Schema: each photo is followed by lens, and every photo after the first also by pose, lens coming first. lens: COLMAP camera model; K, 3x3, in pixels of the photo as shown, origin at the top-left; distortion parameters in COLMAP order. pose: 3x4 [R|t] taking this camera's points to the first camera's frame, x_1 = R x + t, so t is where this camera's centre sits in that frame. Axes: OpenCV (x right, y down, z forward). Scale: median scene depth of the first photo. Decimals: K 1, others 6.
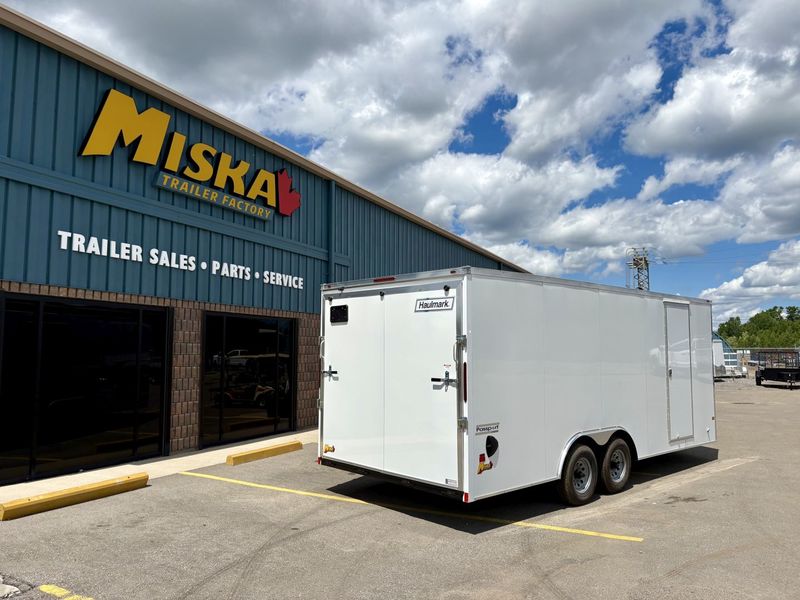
lens RADIAL K [[606.3, 0, 400.0], [0, 606.3, 300.0], [0, 0, 1]] dist [0.055281, -0.061151]
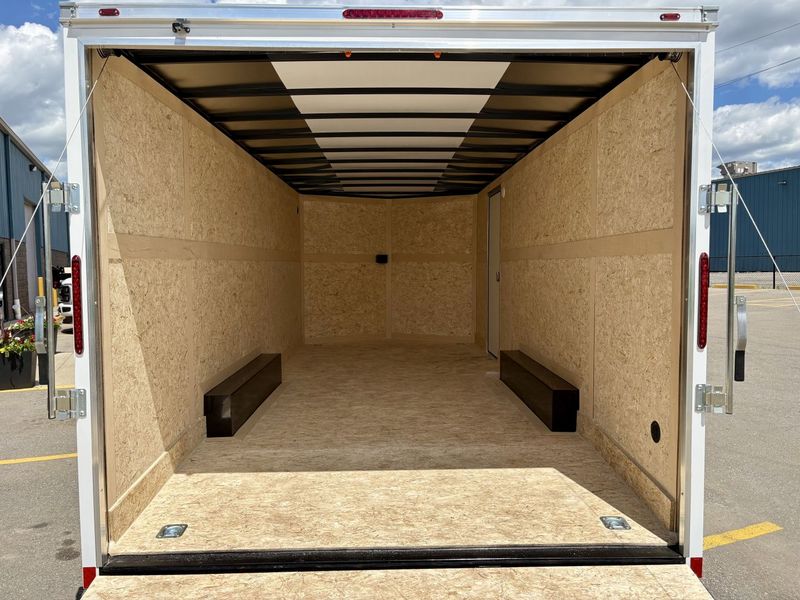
lens RADIAL K [[606.3, 0, 400.0], [0, 606.3, 300.0], [0, 0, 1]] dist [0.055281, -0.061151]
pose [[0.656077, -0.052857, 0.752841, -0.204426], [-0.050122, 0.992290, 0.113349, 0.060156], [-0.753028, -0.112099, 0.648369, 0.541600]]
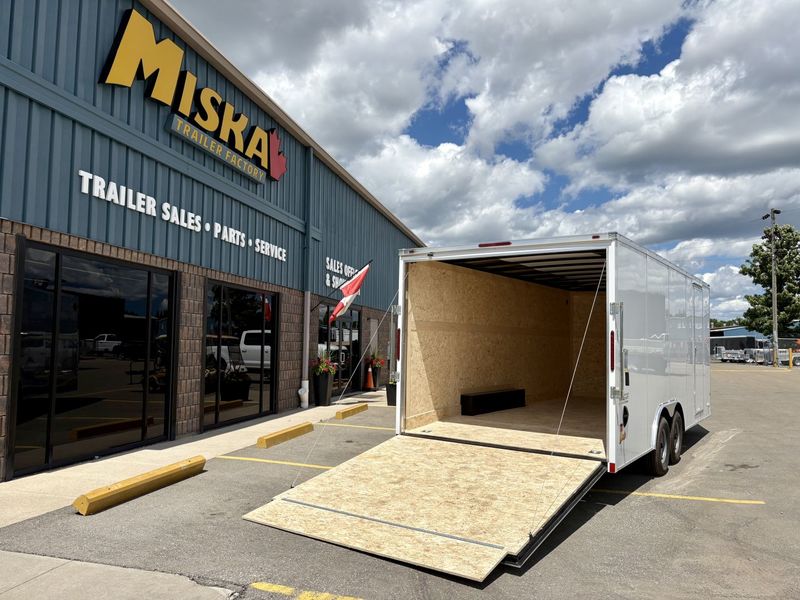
lens RADIAL K [[606.3, 0, 400.0], [0, 606.3, 300.0], [0, 0, 1]] dist [0.055281, -0.061151]
pose [[0.973969, 0.029436, 0.224763, -0.270960], [-0.033008, 0.999381, 0.012148, 0.032829], [-0.224267, -0.019251, 0.974338, 0.077442]]
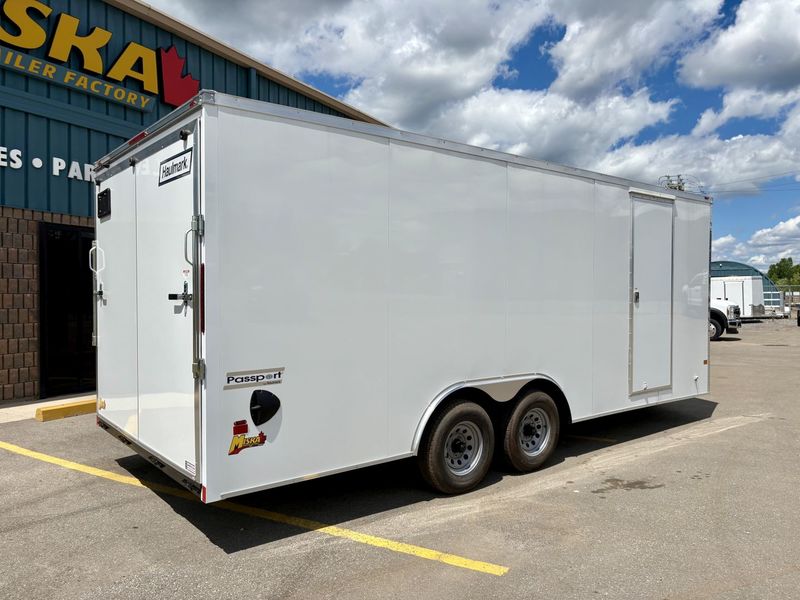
lens RADIAL K [[606.3, 0, 400.0], [0, 606.3, 300.0], [0, 0, 1]] dist [0.055281, -0.061151]
pose [[0.998010, -0.000819, -0.063055, 0.200394], [0.006570, 0.995824, 0.091059, 0.052886], [0.062717, -0.091293, 0.993847, 0.272303]]
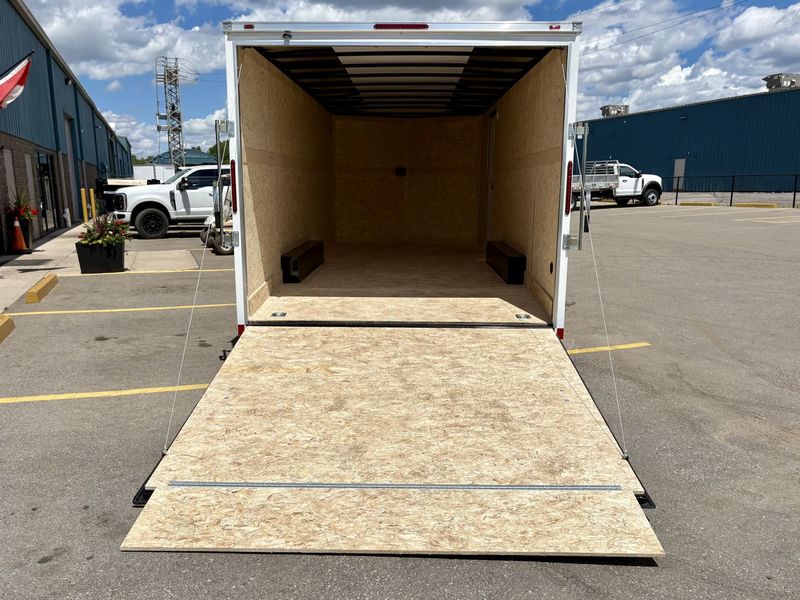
lens RADIAL K [[634.7, 0, 393.9], [0, 634.7, 303.0], [0, 0, 1]] dist [0.051599, -0.068207]
pose [[0.691674, -0.136415, 0.709209, -0.375760], [-0.056638, 0.968729, 0.241571, 0.058019], [-0.719985, -0.207257, 0.662319, 0.370570]]
